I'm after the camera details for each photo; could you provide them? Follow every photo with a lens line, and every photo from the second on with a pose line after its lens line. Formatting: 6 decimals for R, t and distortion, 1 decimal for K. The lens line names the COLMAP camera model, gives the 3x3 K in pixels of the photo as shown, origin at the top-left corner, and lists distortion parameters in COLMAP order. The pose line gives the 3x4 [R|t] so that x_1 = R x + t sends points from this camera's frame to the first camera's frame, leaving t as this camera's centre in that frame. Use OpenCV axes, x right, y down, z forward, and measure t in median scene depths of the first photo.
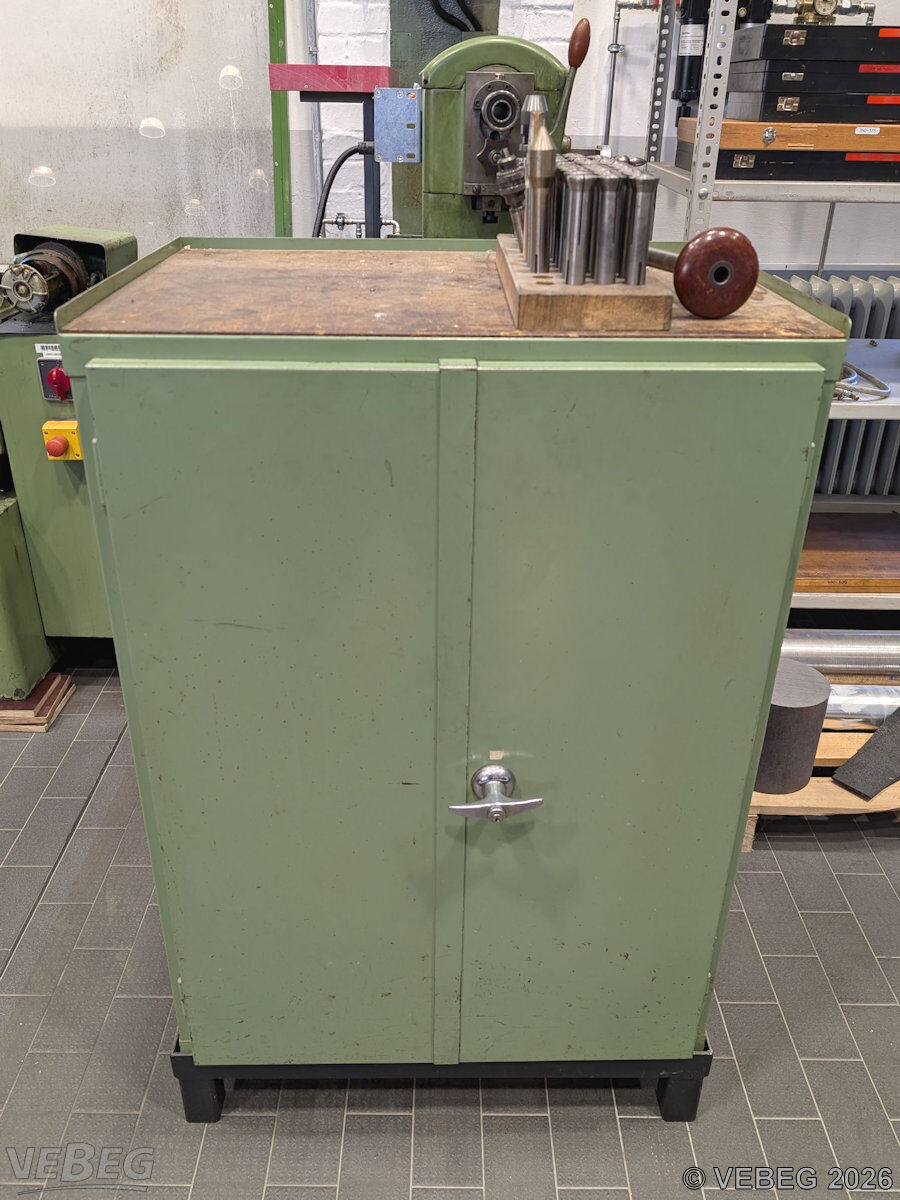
lens RADIAL K [[900.7, 0, 445.3], [0, 900.7, 595.7], [0, 0, 1]] dist [0.011949, -0.007588]
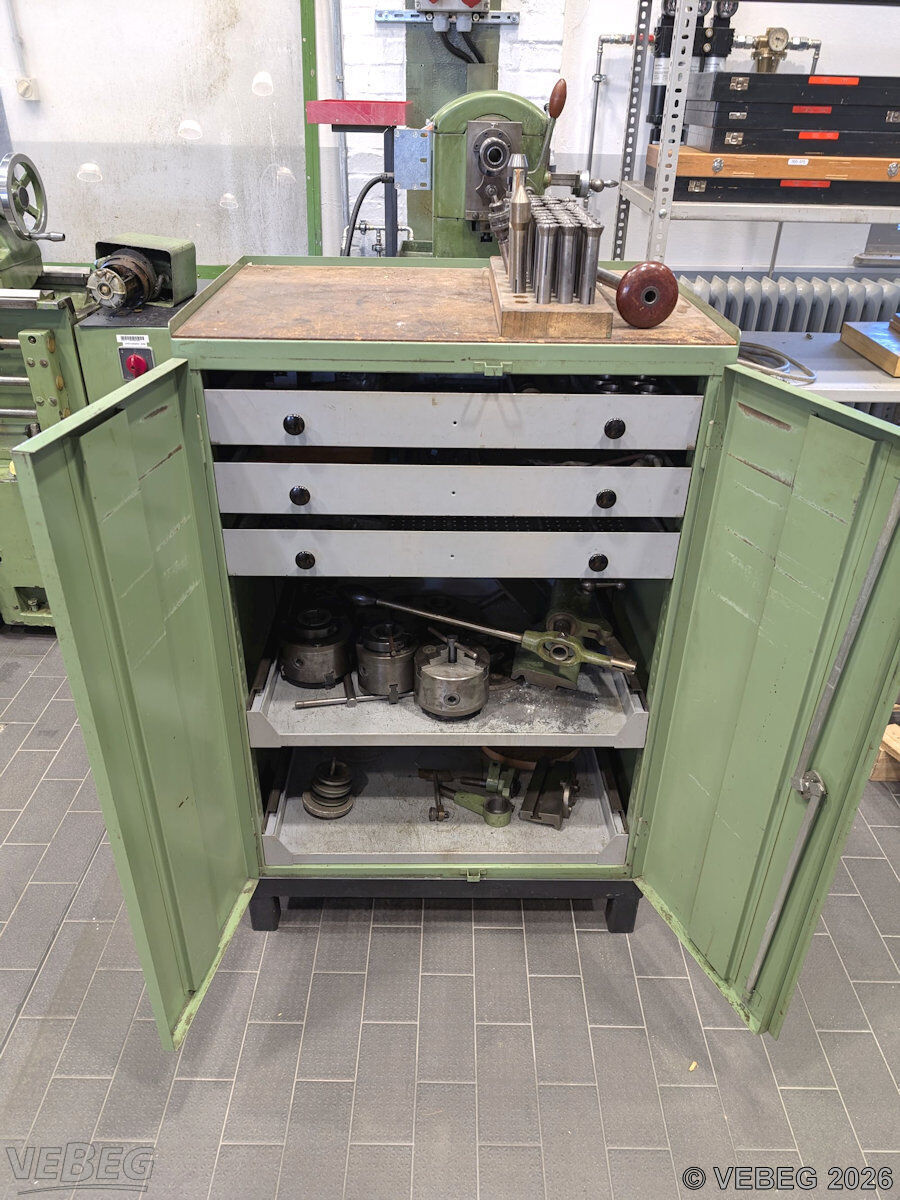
lens RADIAL K [[807.0, 0, 450.0], [0, 807.0, 600.0], [0, 0, 1]] dist [0.004922, 0.000707]
pose [[0.999977, 0.006605, -0.001415, 0.004050], [-0.006518, 0.998515, 0.054086, 0.025484], [0.001770, -0.054075, 0.998535, -0.158425]]
